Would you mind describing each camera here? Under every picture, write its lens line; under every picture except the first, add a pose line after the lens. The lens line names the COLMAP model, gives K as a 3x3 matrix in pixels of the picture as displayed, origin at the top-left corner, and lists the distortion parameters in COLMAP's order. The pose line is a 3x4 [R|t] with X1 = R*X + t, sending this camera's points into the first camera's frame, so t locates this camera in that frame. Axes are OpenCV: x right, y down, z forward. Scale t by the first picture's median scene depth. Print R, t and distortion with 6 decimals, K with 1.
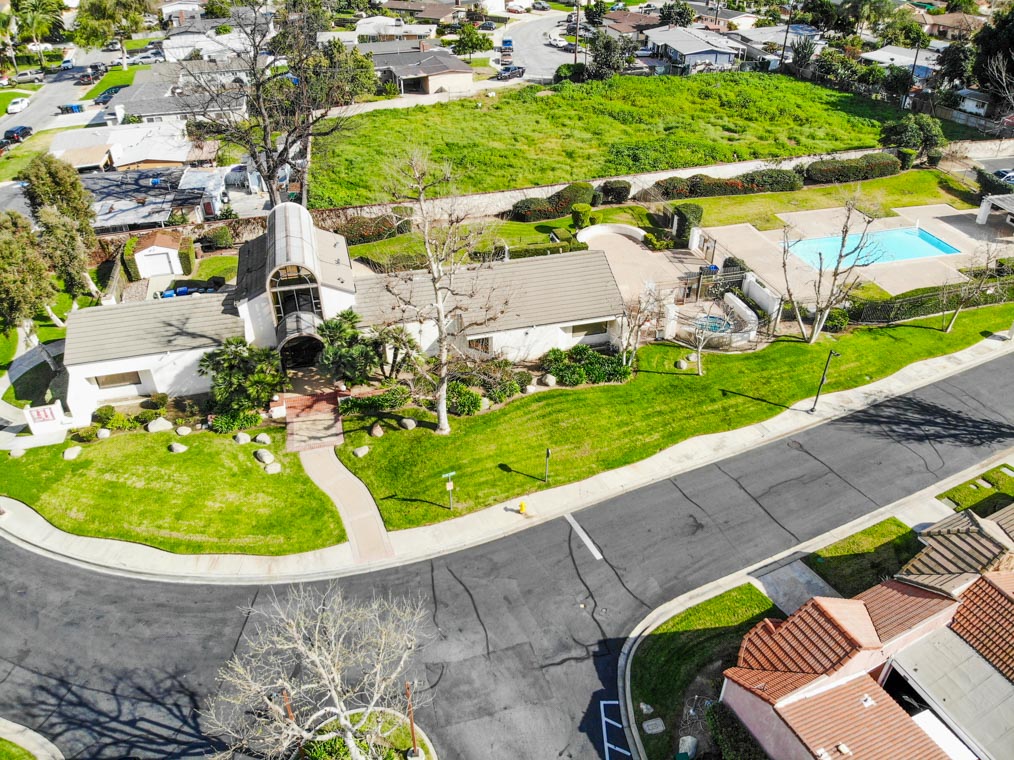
lens RADIAL K [[756.6, 0, 535.5], [0, 756.6, 367.7], [0, 0, 1]] dist [0.027967, -0.116952]
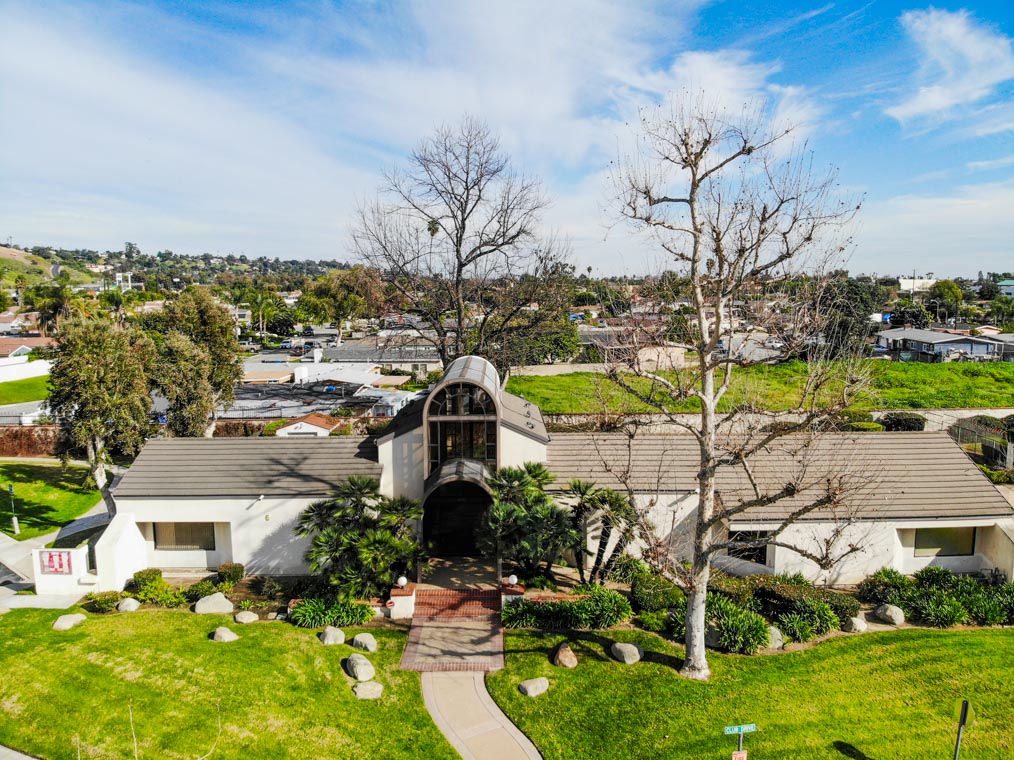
lens RADIAL K [[756.6, 0, 506.5], [0, 756.6, 361.9], [0, 0, 1]] dist [0.027967, -0.116952]
pose [[0.963430, 0.015022, -0.267538, -0.105355], [-0.136410, 0.886866, -0.441431, 0.131901], [0.230639, 0.461783, 0.856483, 0.419508]]
